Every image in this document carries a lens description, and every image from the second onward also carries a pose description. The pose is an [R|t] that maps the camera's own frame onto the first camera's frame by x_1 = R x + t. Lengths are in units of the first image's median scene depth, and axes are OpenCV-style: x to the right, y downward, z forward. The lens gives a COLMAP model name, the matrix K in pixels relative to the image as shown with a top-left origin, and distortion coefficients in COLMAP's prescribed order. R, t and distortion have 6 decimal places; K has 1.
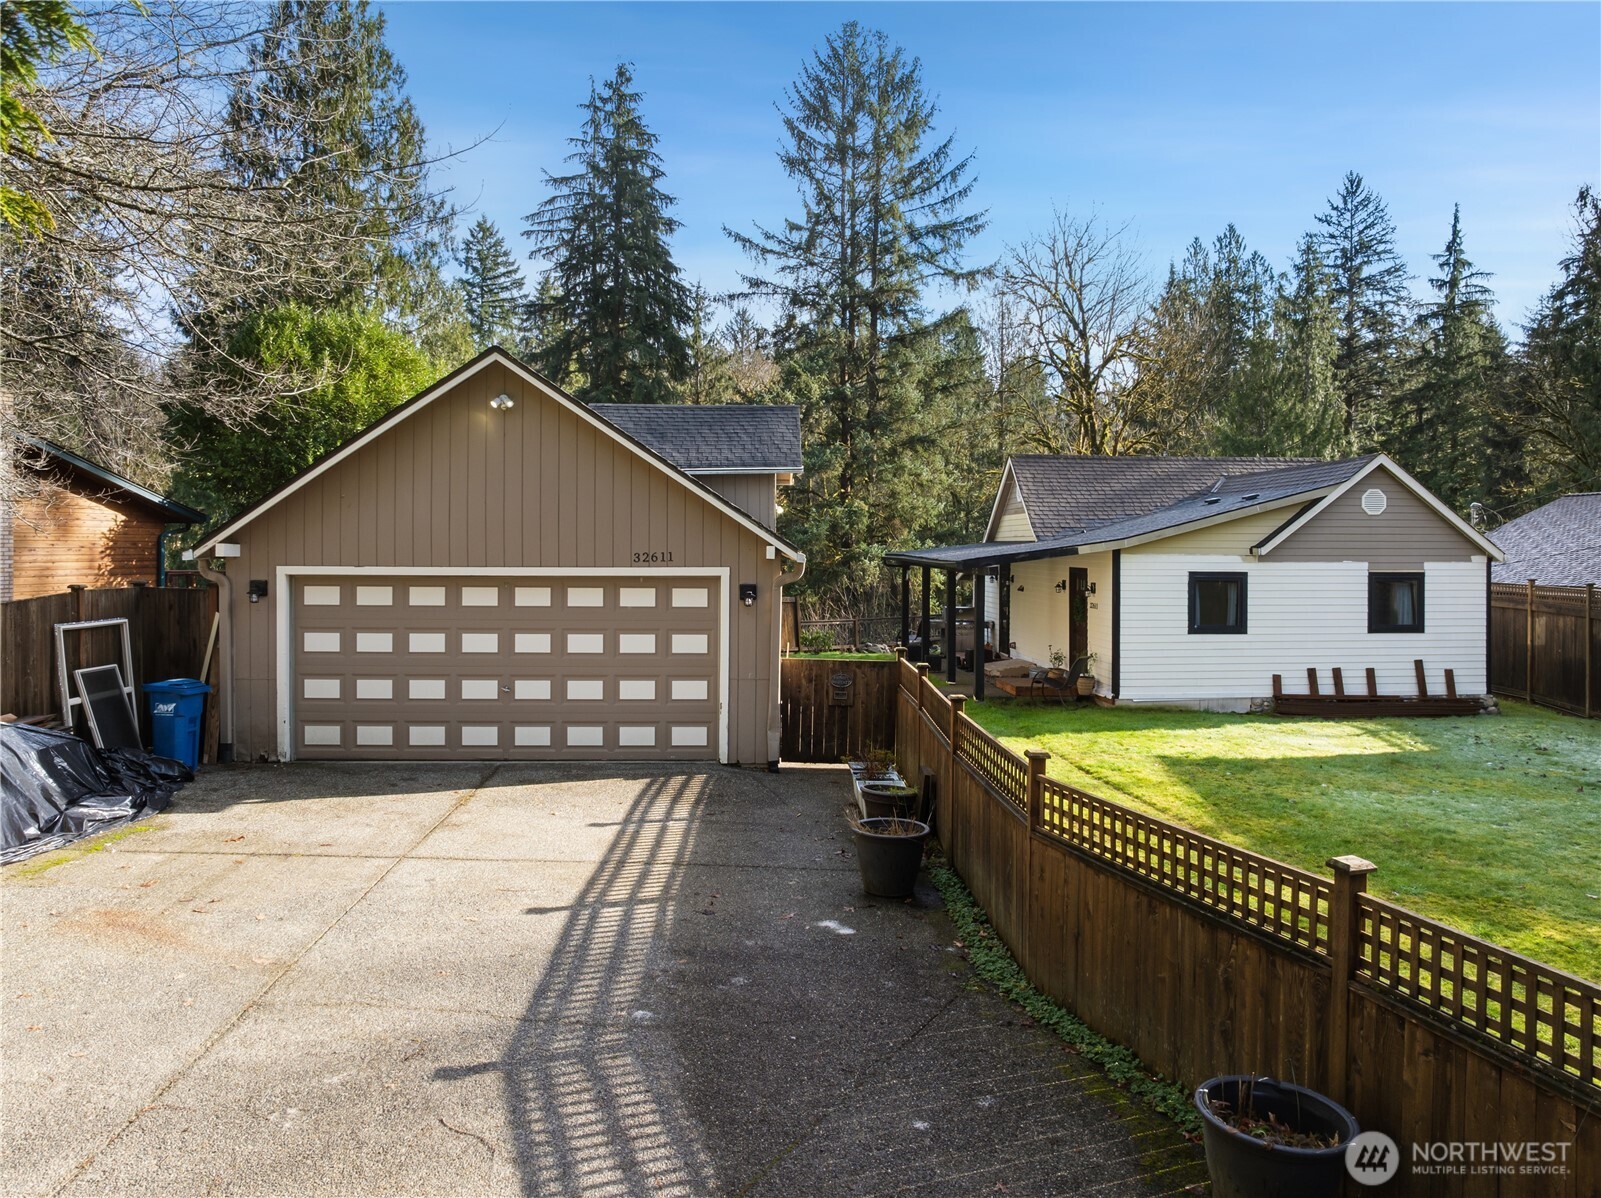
lens RADIAL K [[1164.4, 0, 808.9], [0, 1164.4, 555.8], [0, 0, 1]] dist [-0.030136, -0.000582]
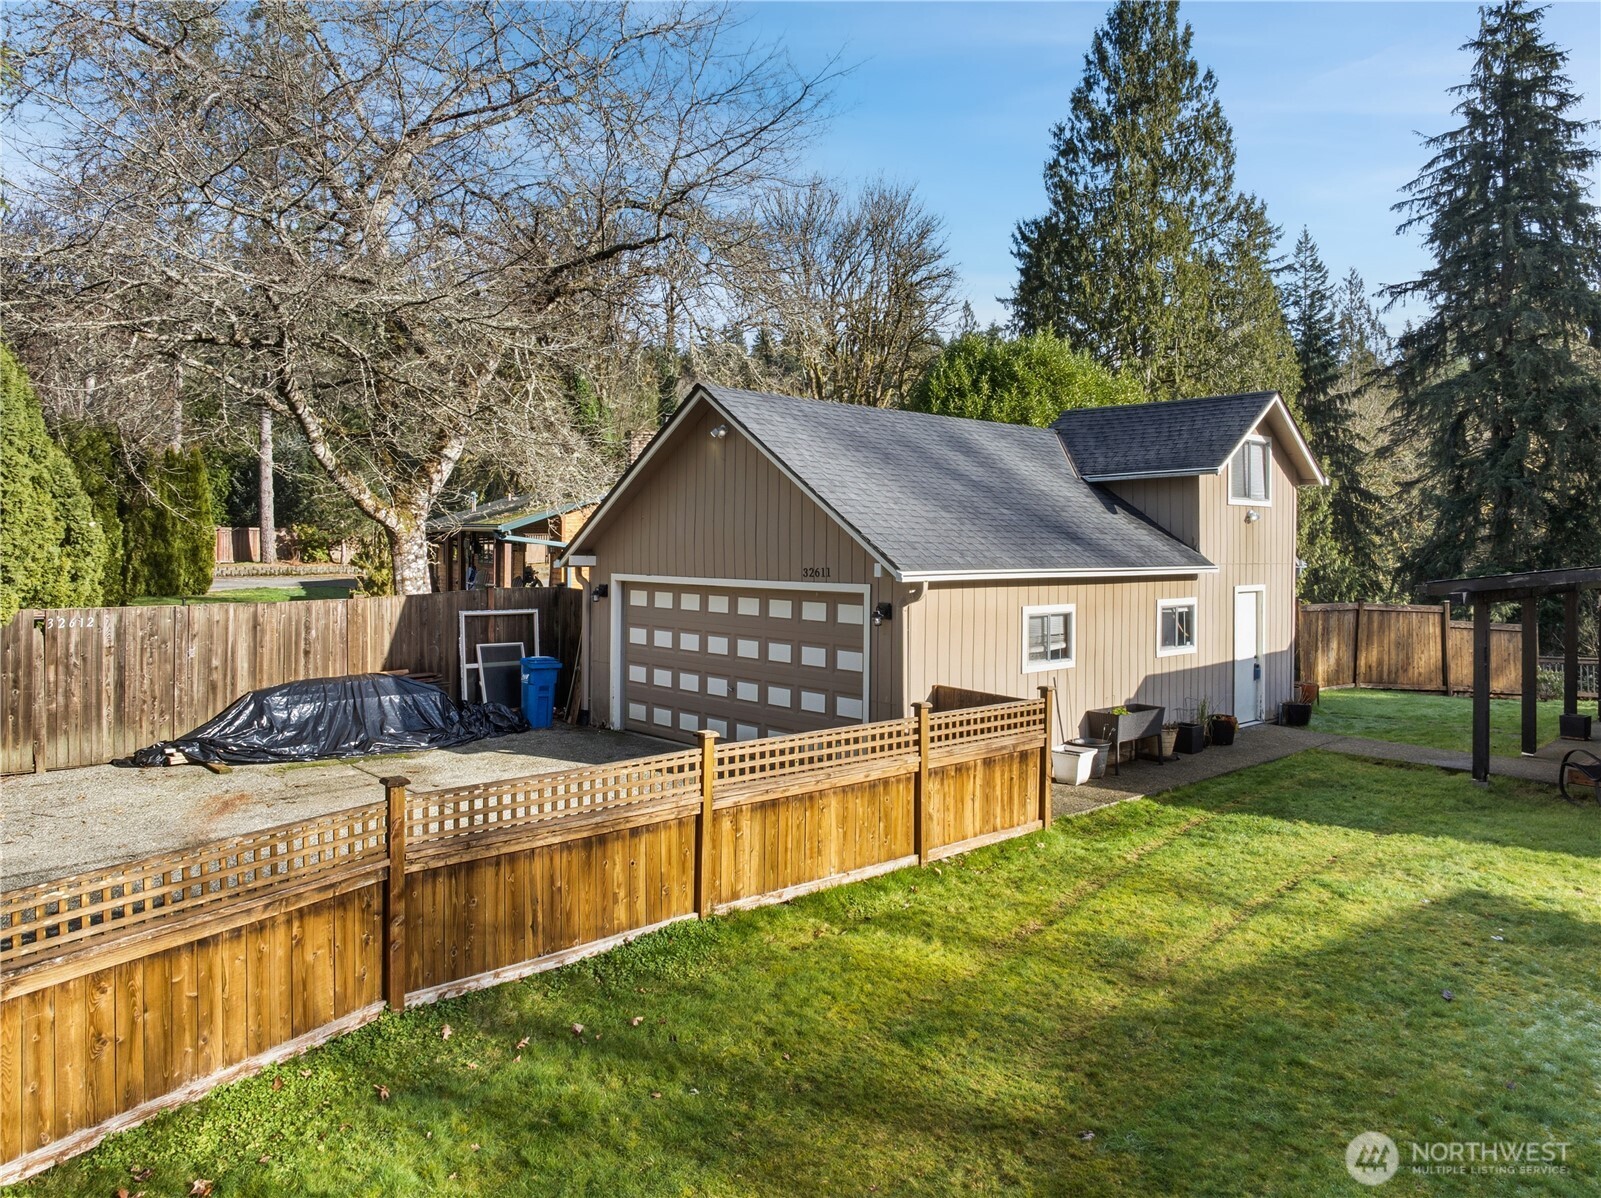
lens RADIAL K [[1156.4, 0, 802.6], [0, 1156.4, 537.3], [0, 0, 1]] dist [-0.006837, -0.000511]
pose [[0.657602, -0.001898, -0.753364, 0.407662], [-0.012293, 0.999837, -0.013250, -0.010540], [0.753266, 0.017974, 0.657471, 0.212249]]
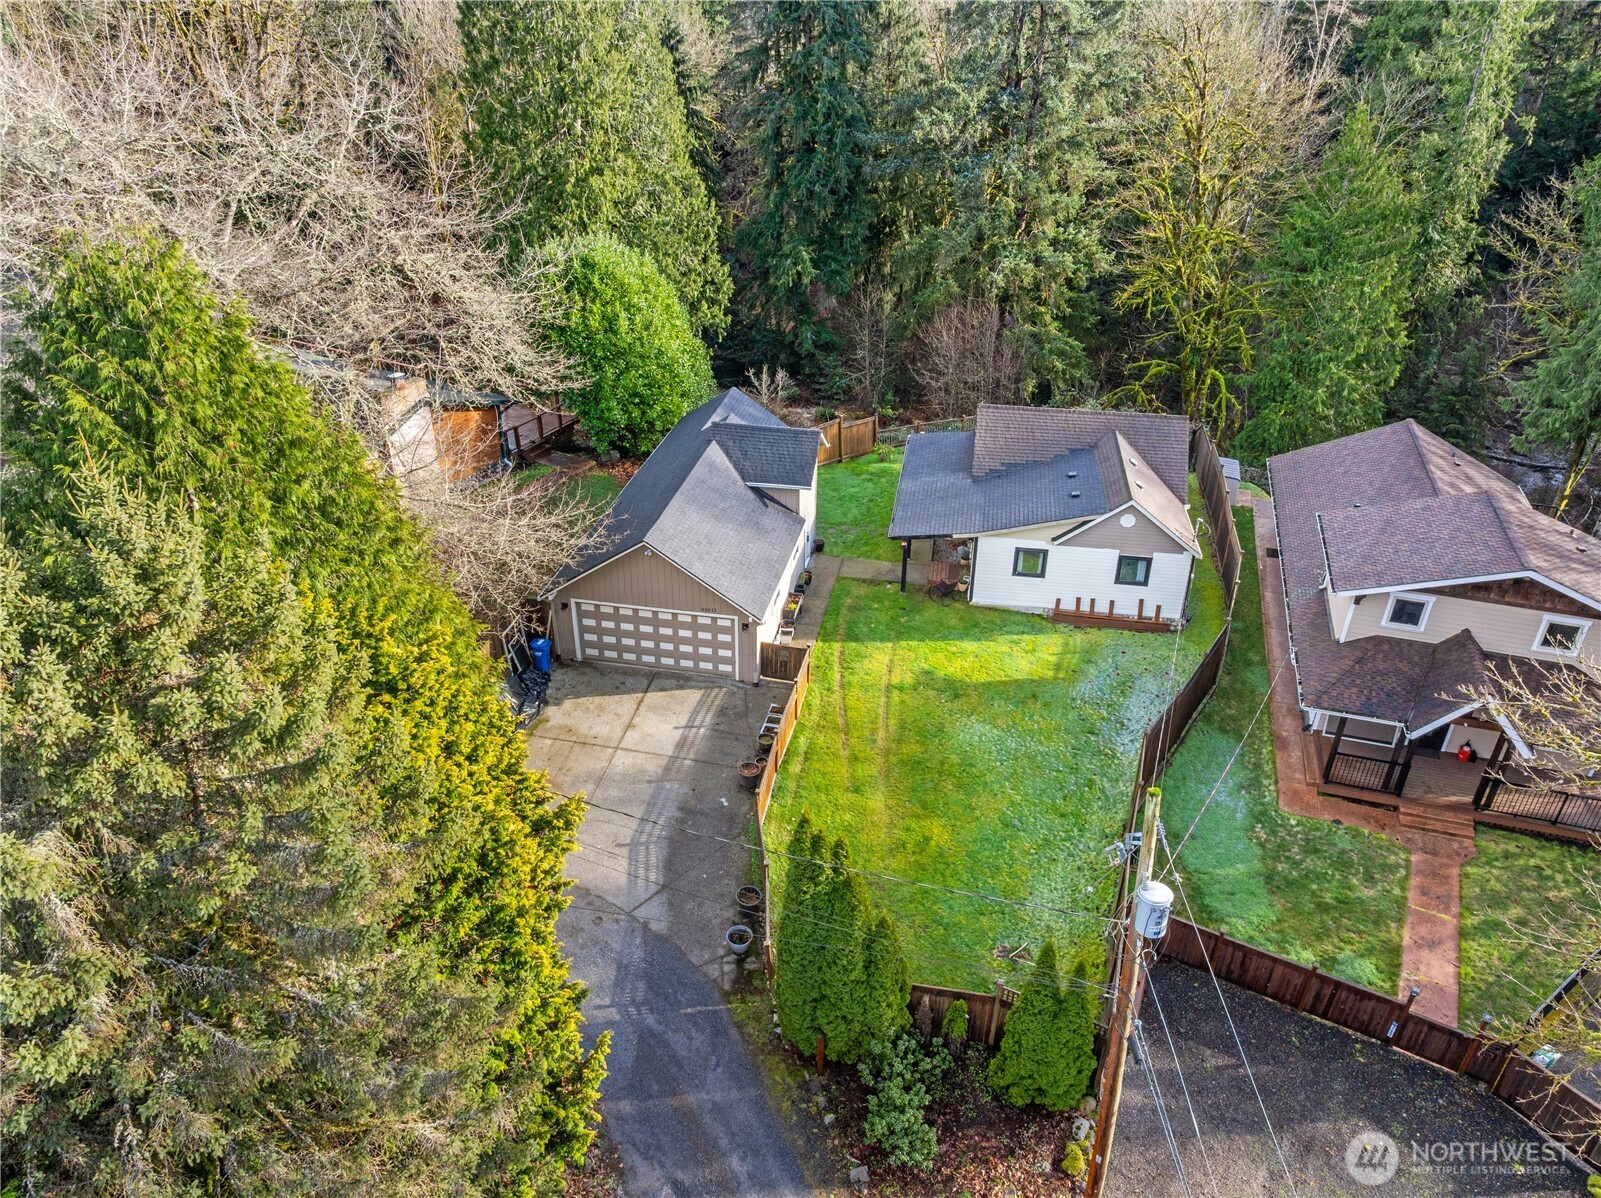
lens RADIAL K [[1194.7, 0, 800.5], [0, 1194.7, 599.0], [0, 0, 1]] dist [-0.004733, -0.001213]
pose [[0.971727, 0.125748, -0.199837, 0.383995], [-0.007670, 0.862742, 0.505587, -0.888307], [0.235984, -0.489759, 0.839314, -0.751658]]
